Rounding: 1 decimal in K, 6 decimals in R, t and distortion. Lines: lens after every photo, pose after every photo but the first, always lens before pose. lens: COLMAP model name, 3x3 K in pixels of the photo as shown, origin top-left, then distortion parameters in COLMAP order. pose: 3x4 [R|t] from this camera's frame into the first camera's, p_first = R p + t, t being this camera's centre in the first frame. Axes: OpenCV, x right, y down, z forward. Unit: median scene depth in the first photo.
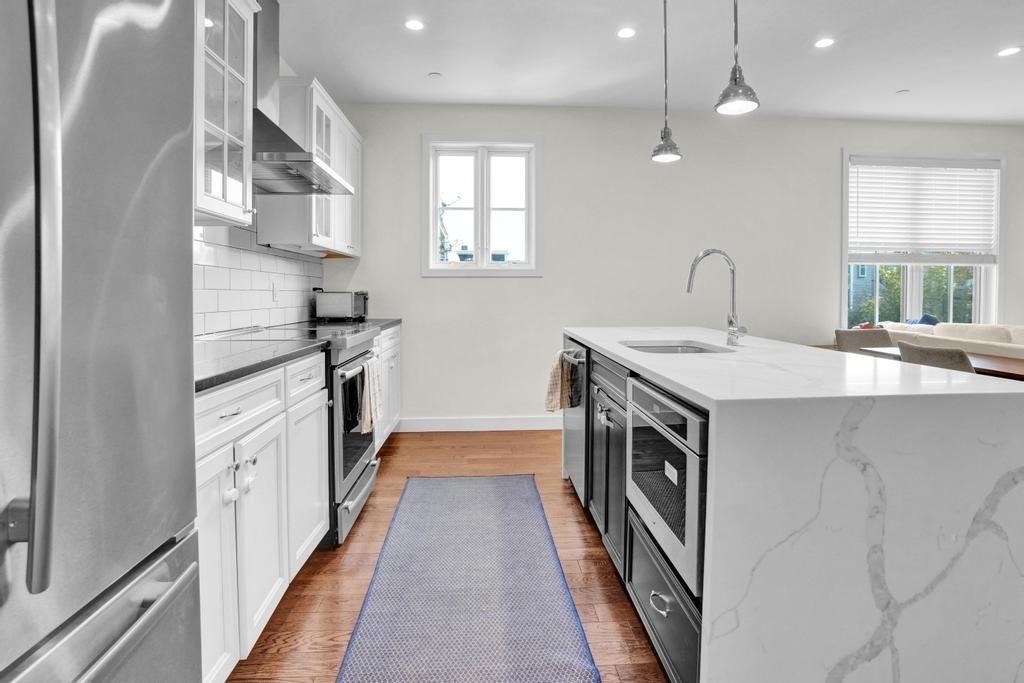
lens RADIAL K [[541.5, 0, 527.4], [0, 541.5, 304.0], [0, 0, 1]] dist [-0.082200, 0.041581]
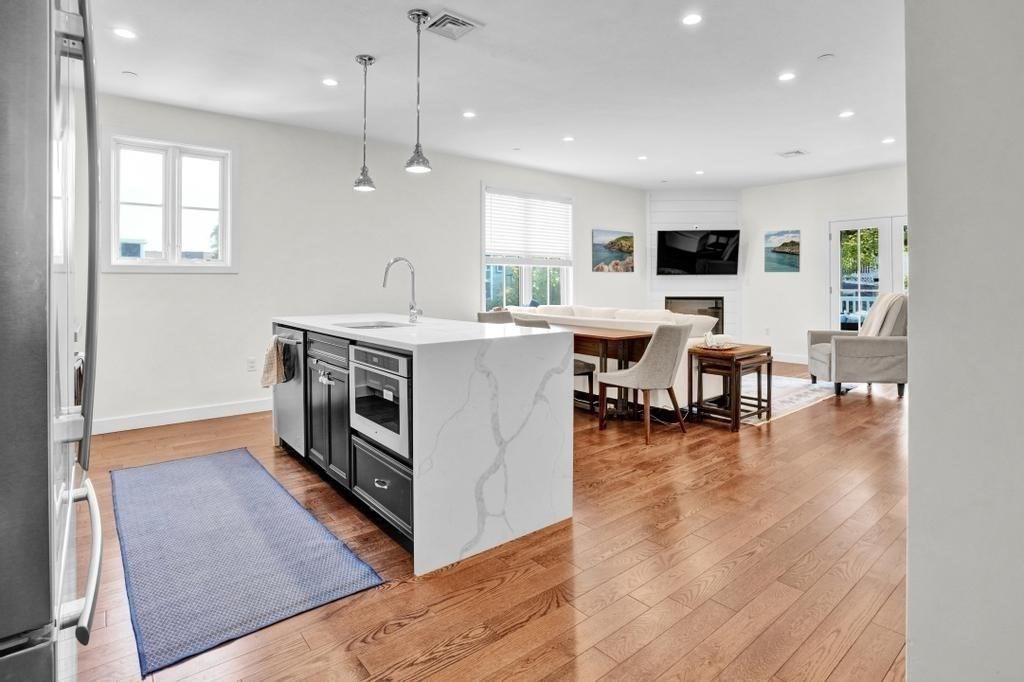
lens RADIAL K [[523.0, 0, 525.6], [0, 523.0, 290.9], [0, 0, 1]] dist [-0.080003, 0.037790]
pose [[0.816989, -0.011334, 0.576542, -0.147662], [0.018221, 0.999815, -0.006165, 0.003396], [-0.576366, 0.015542, 0.817044, -0.273658]]
